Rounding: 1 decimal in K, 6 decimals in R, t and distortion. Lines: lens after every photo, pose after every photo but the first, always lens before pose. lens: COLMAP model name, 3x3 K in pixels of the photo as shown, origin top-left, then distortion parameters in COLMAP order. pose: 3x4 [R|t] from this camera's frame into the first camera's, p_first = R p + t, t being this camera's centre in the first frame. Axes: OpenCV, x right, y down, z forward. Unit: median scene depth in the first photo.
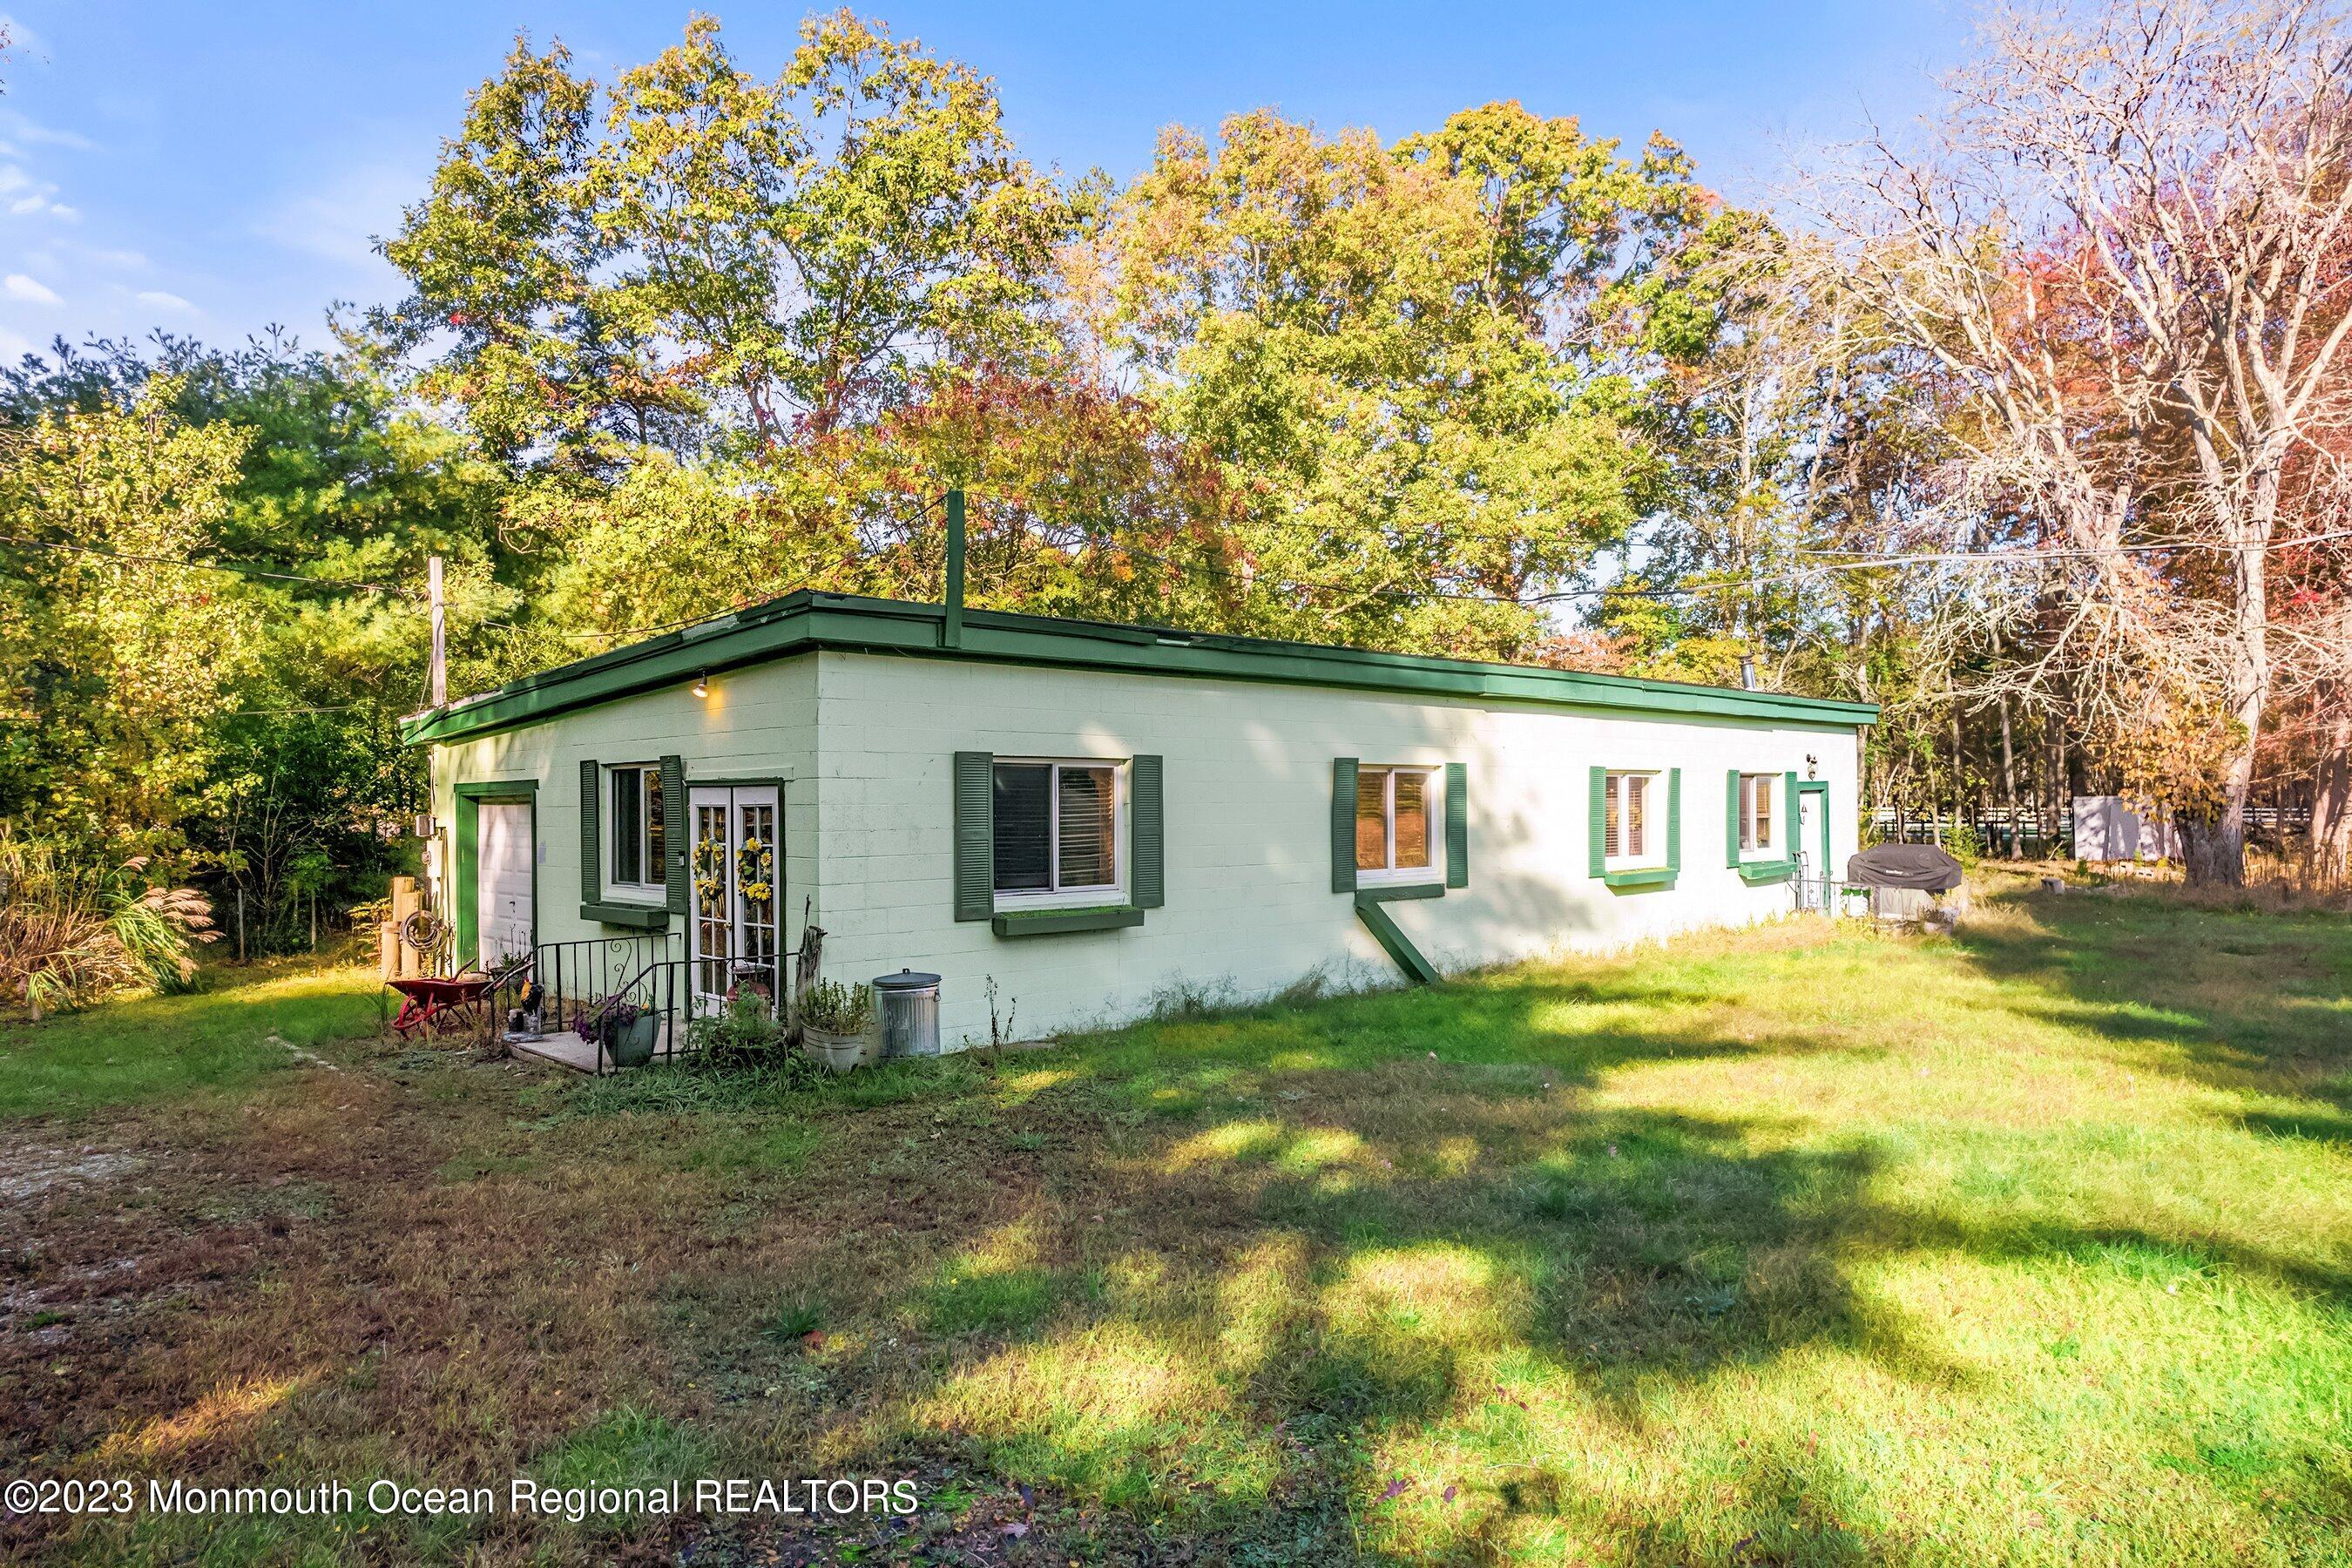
lens RADIAL K [[1529.2, 0, 1176.0], [0, 1529.2, 784.0], [0, 0, 1]] dist [-0.115024, 0.103564]
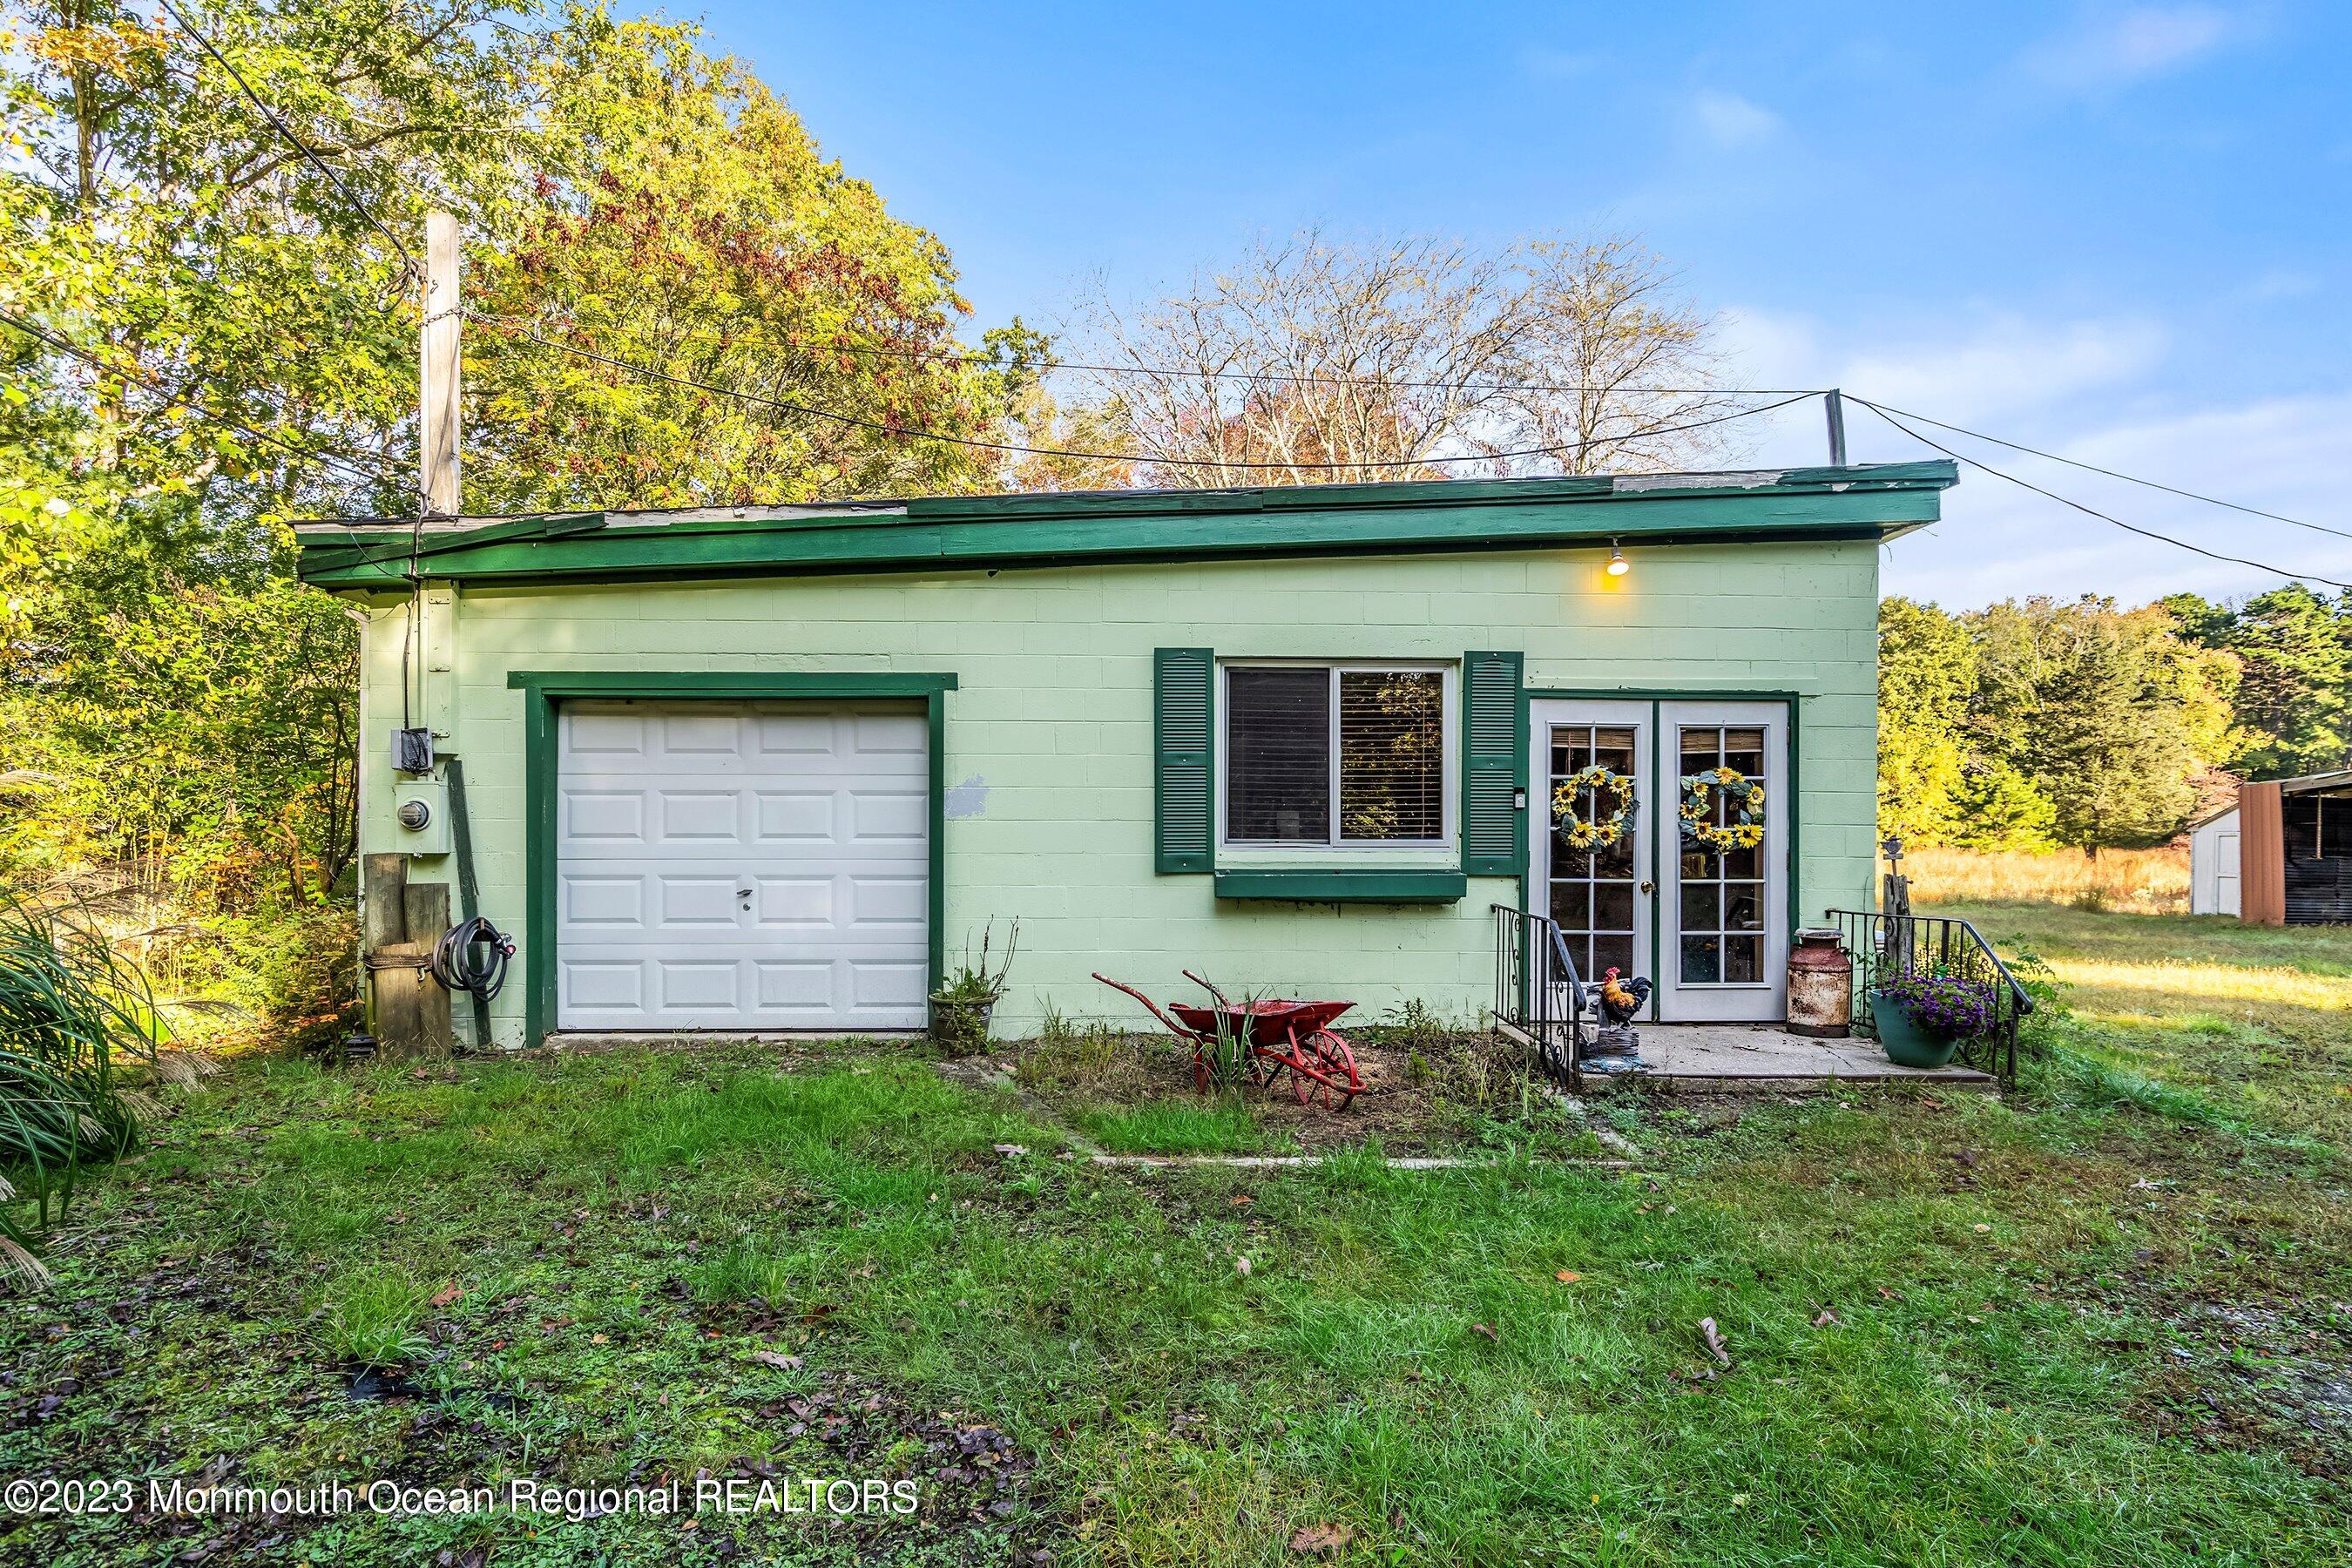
lens RADIAL K [[1248.2, 0, 1176.2], [0, 1248.2, 844.2], [0, 0, 1]] dist [-0.007477, -0.000154]
pose [[0.674857, 0.011340, 0.737861, -0.832262], [-0.022318, 0.999738, 0.005047, 0.068635], [-0.737611, -0.019874, 0.674934, 0.694219]]
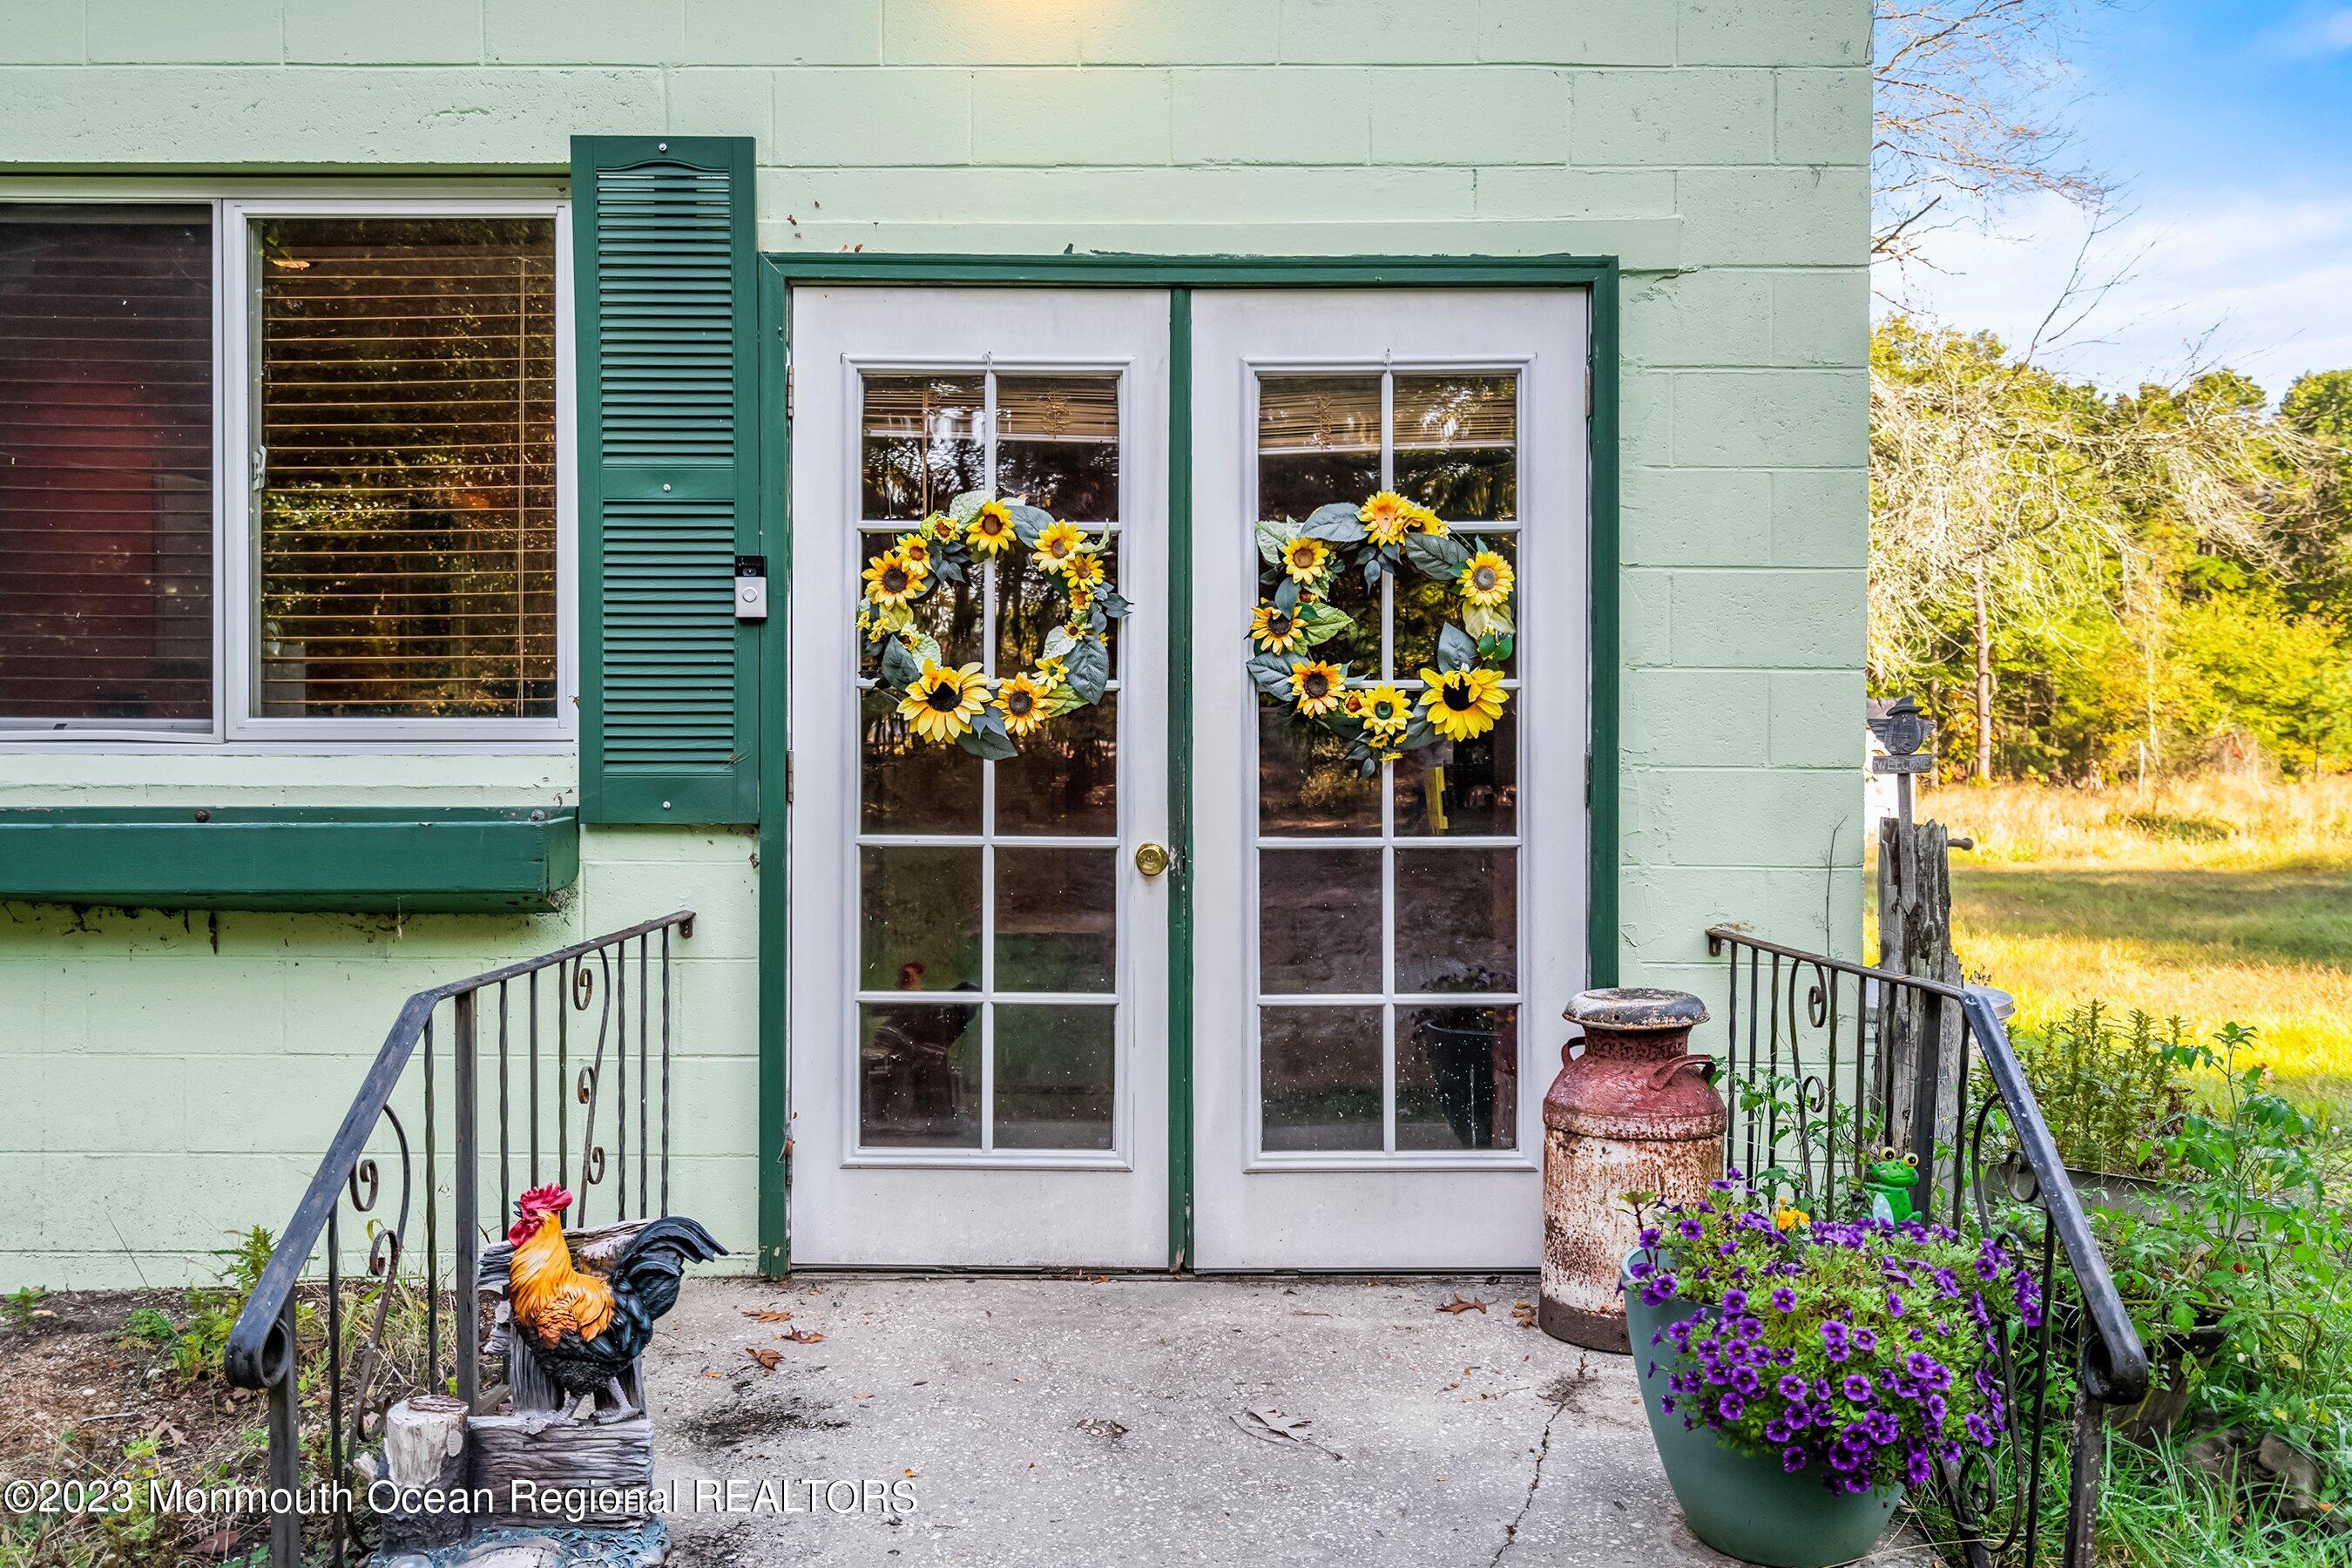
lens RADIAL K [[1927.9, 0, 1217.0], [0, 1927.9, 786.9], [0, 0, 1]] dist [0.027585, -0.002291]
pose [[0.695768, 0.003373, 0.718258, -0.470912], [-0.020664, 0.999669, 0.015323, 0.070700], [-0.717969, -0.025504, 0.695608, 0.711222]]
